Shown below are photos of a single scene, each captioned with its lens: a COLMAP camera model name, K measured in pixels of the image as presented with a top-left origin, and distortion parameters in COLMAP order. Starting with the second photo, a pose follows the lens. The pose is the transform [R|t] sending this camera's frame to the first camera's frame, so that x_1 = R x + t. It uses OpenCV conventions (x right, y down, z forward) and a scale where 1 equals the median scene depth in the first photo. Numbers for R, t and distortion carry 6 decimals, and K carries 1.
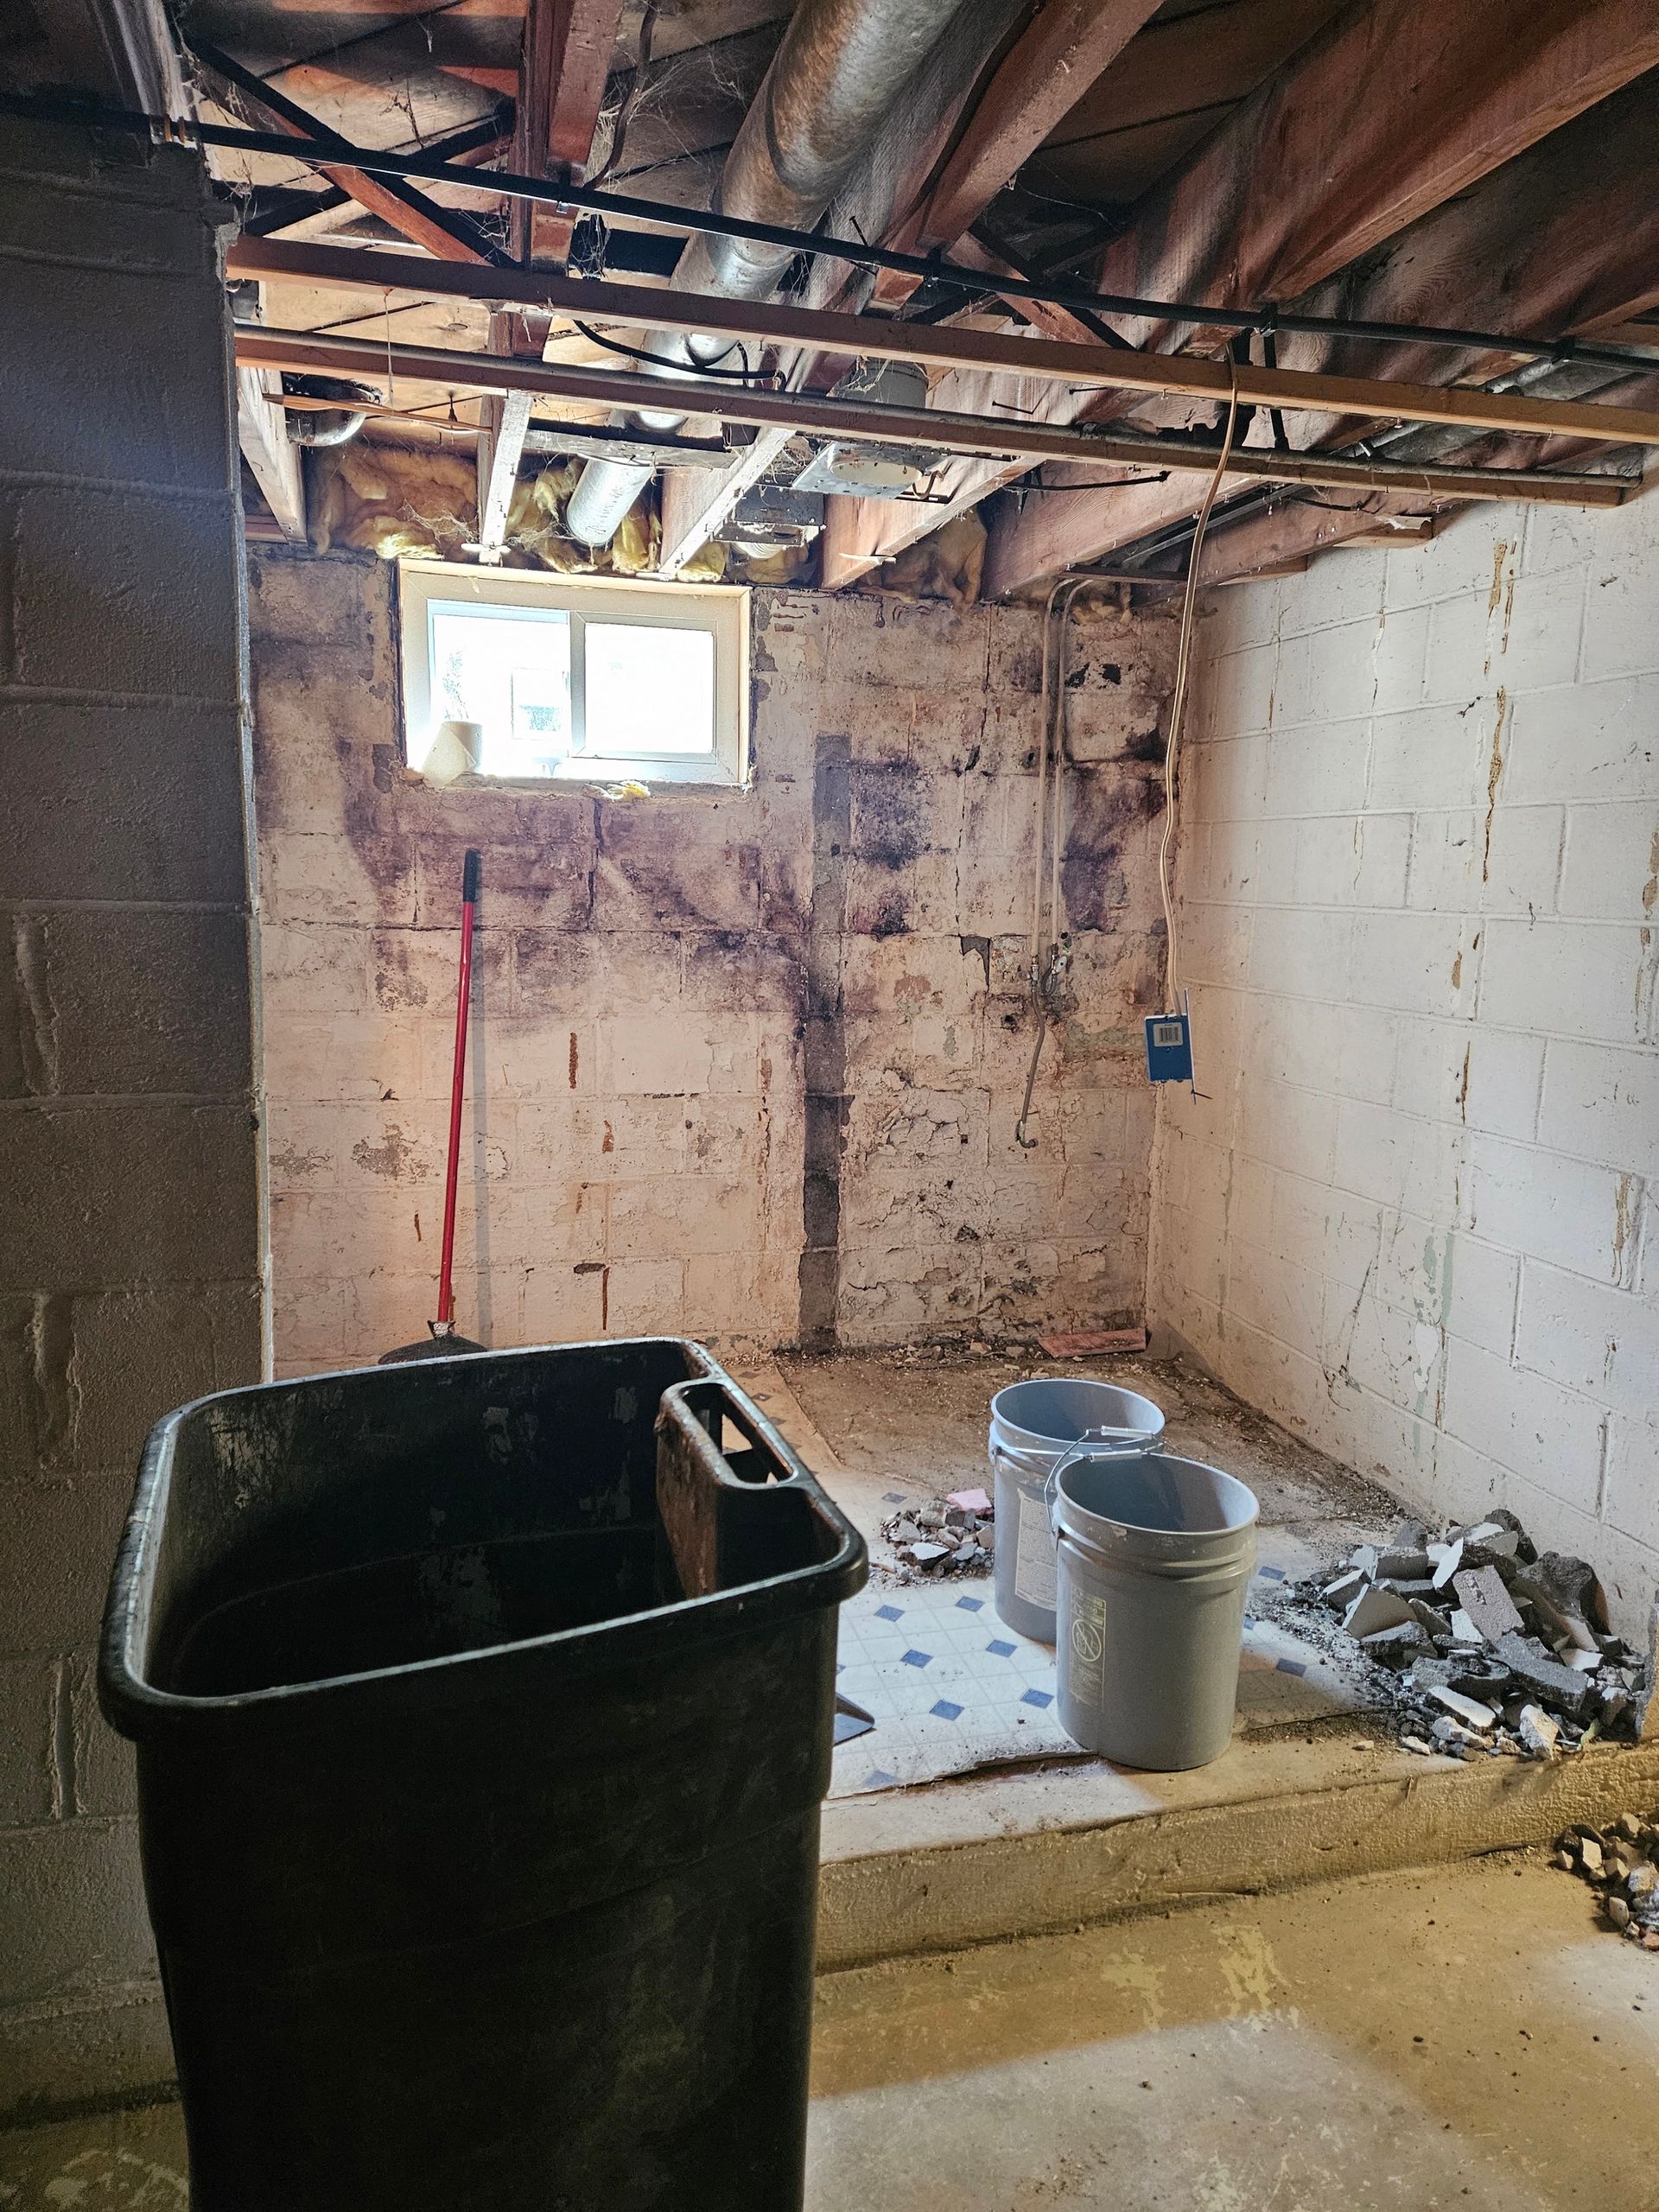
lens RADIAL K [[1440.1, 0, 827.0], [0, 1440.1, 1155.9], [0, 0, 1]] dist [0.085462, -0.071491]
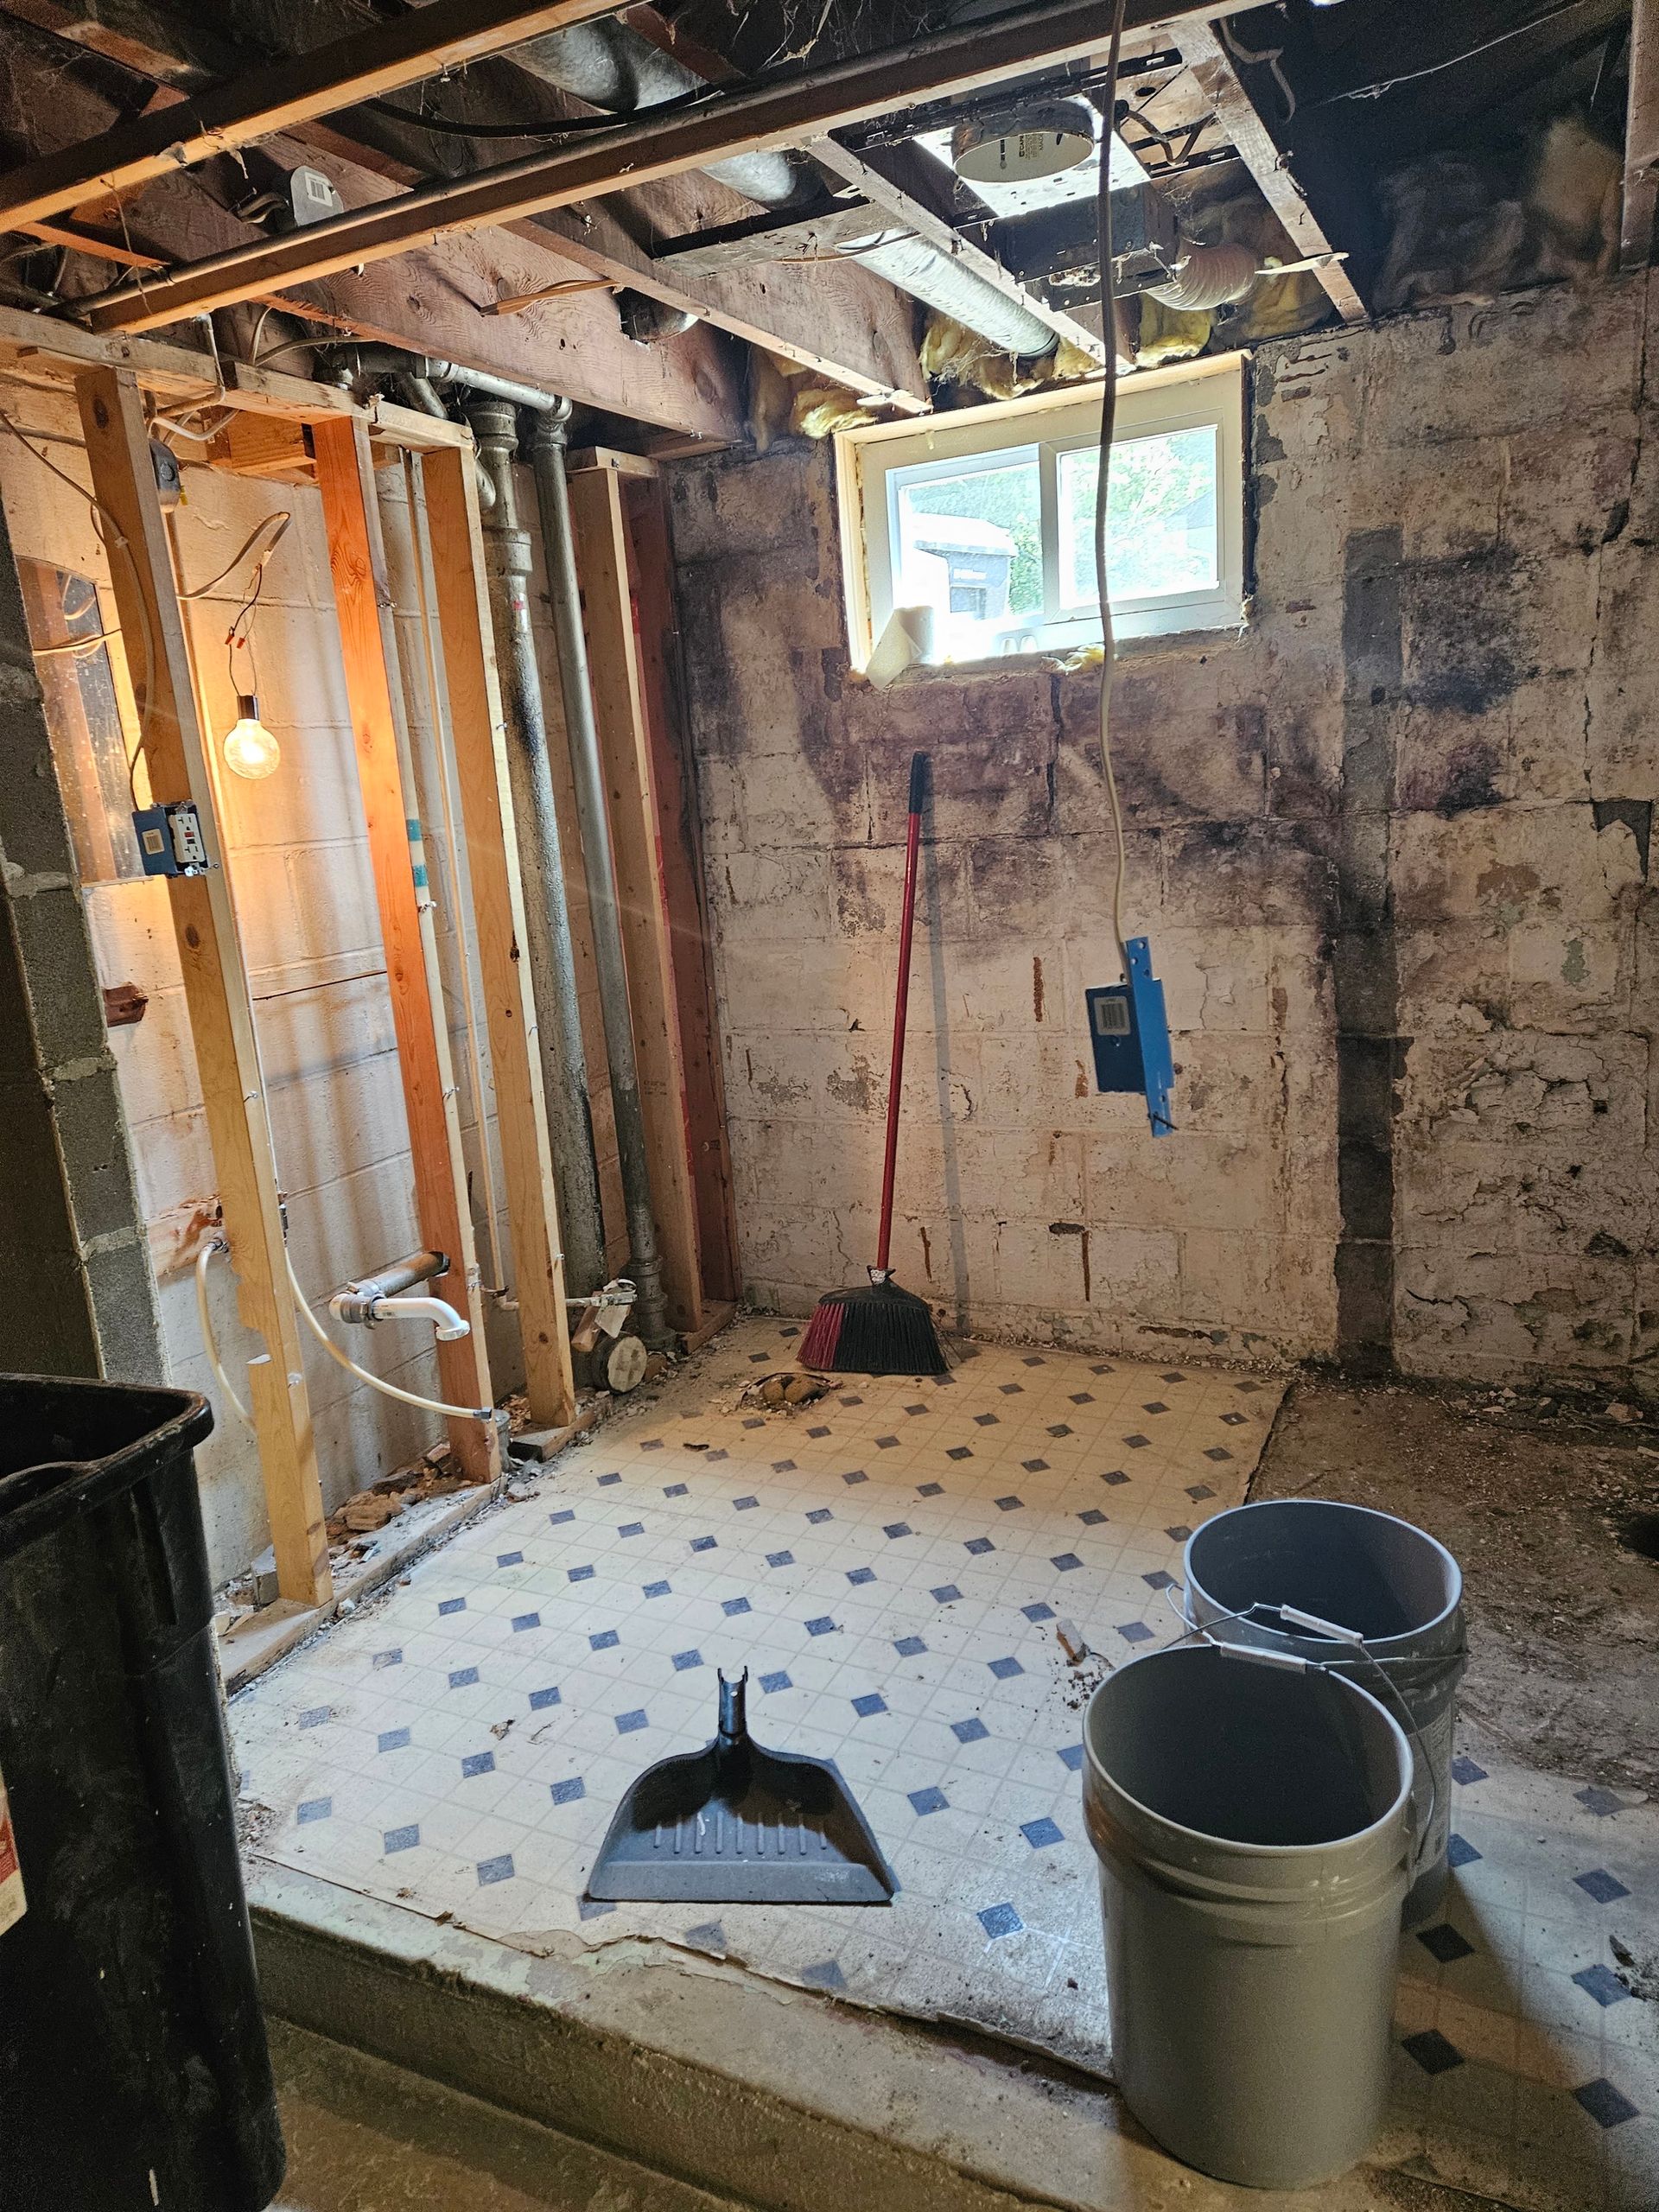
lens RADIAL K [[1440.1, 0, 827.0], [0, 1440.1, 1155.9], [0, 0, 1]] dist [0.085462, -0.071491]
pose [[0.742679, 0.090568, -0.663495, 0.307571], [-0.035999, 0.994779, 0.095494, -0.044613], [0.668679, -0.047036, 0.742062, 0.271015]]
